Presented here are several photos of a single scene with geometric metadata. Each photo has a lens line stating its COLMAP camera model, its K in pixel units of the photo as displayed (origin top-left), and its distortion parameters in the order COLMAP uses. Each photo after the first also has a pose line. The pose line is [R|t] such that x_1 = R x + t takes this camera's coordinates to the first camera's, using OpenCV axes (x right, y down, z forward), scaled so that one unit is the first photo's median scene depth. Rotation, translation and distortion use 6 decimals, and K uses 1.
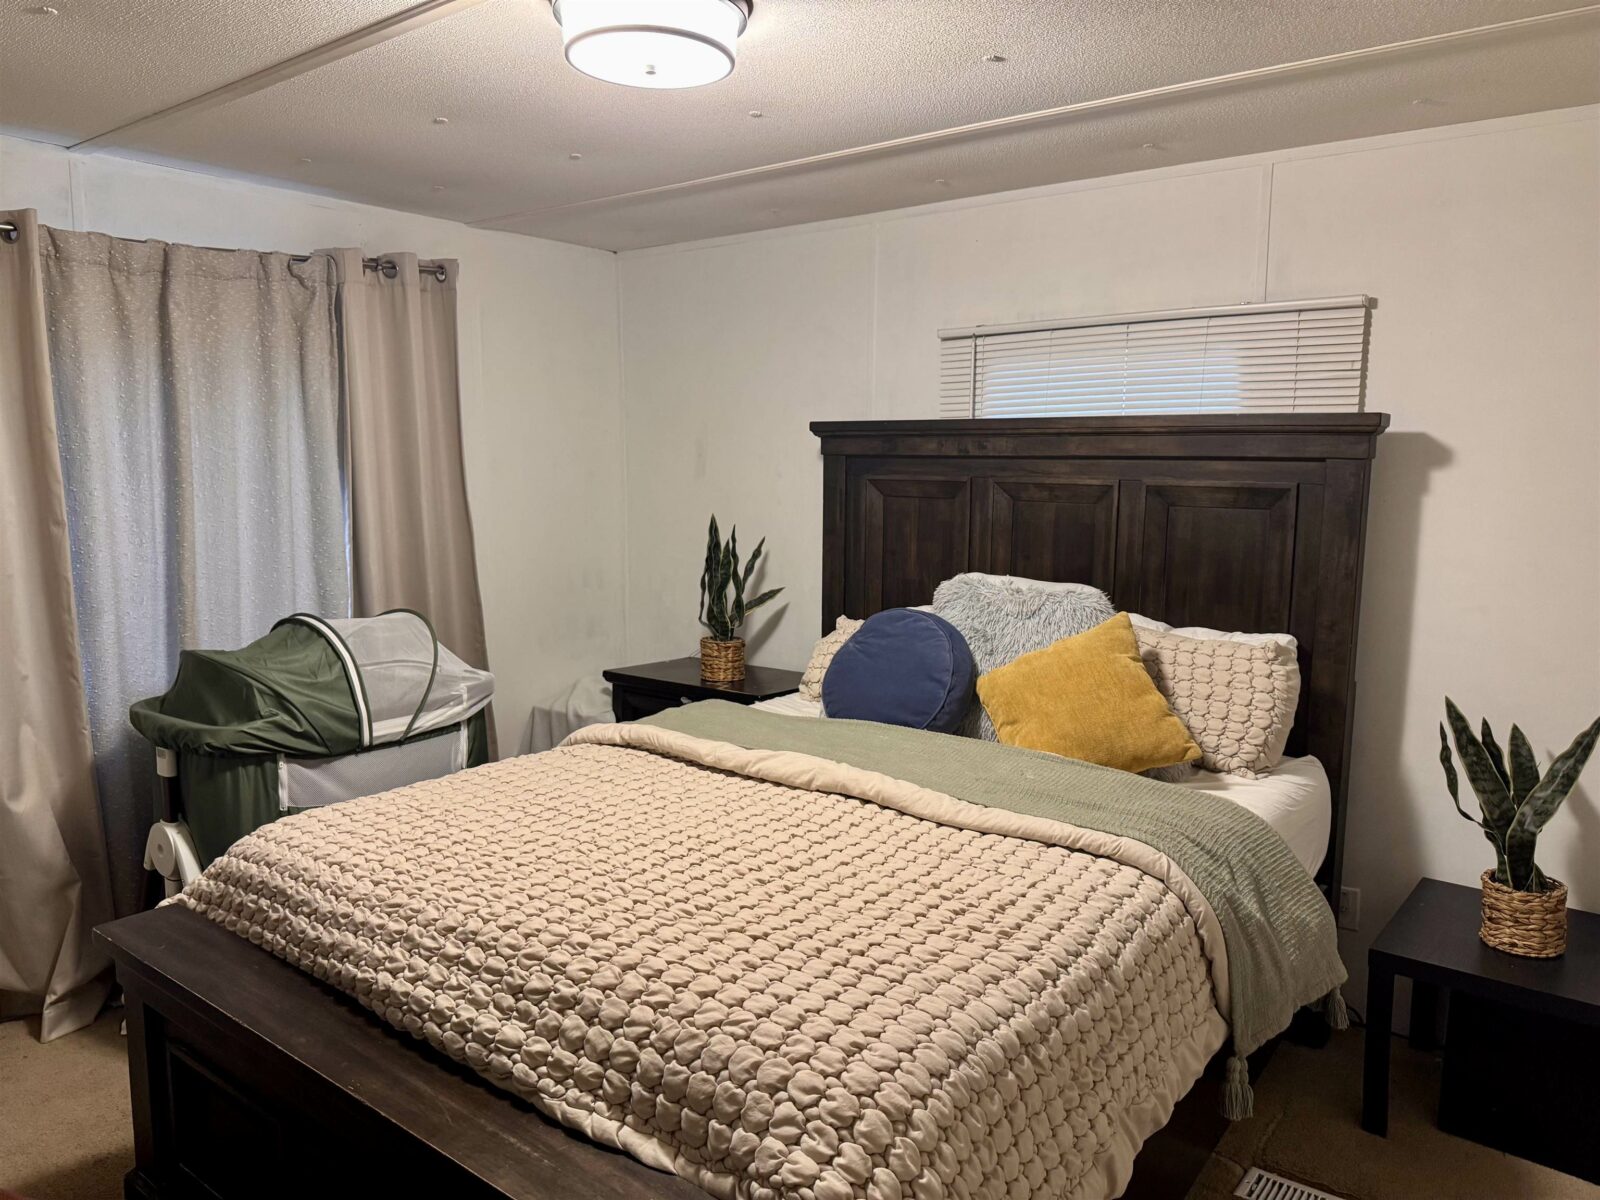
lens RADIAL K [[1113.2, 0, 800.0], [0, 1113.2, 600.0], [0, 0, 1]] dist [-0.000834, -0.000324]
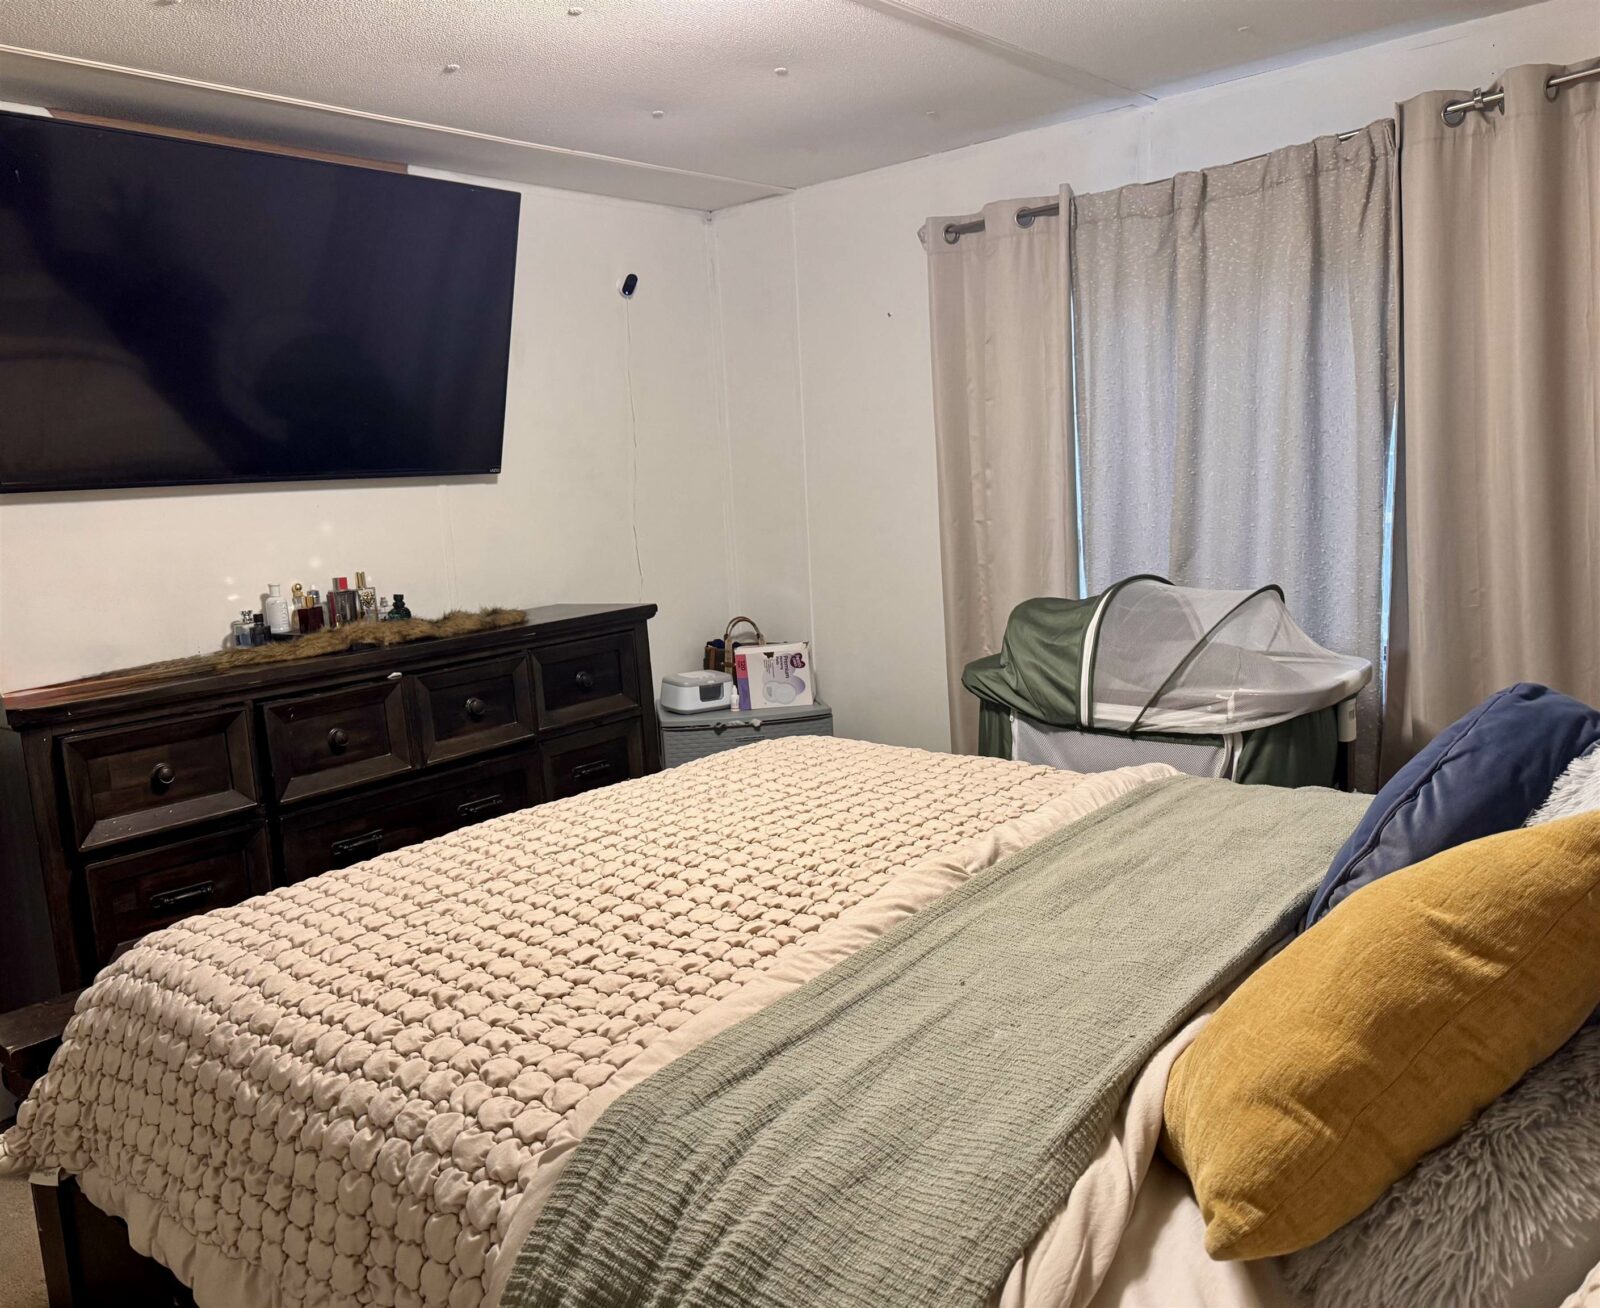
lens RADIAL K [[1269.3, 0, 800.0], [0, 1269.3, 654.0], [0, 0, 1]] dist [0.000311, -0.000209]
pose [[-0.060625, 0.146664, -0.987327, 0.623267], [-0.063971, 0.986542, 0.150475, -0.065446], [0.996109, 0.072282, -0.050427, 0.803961]]
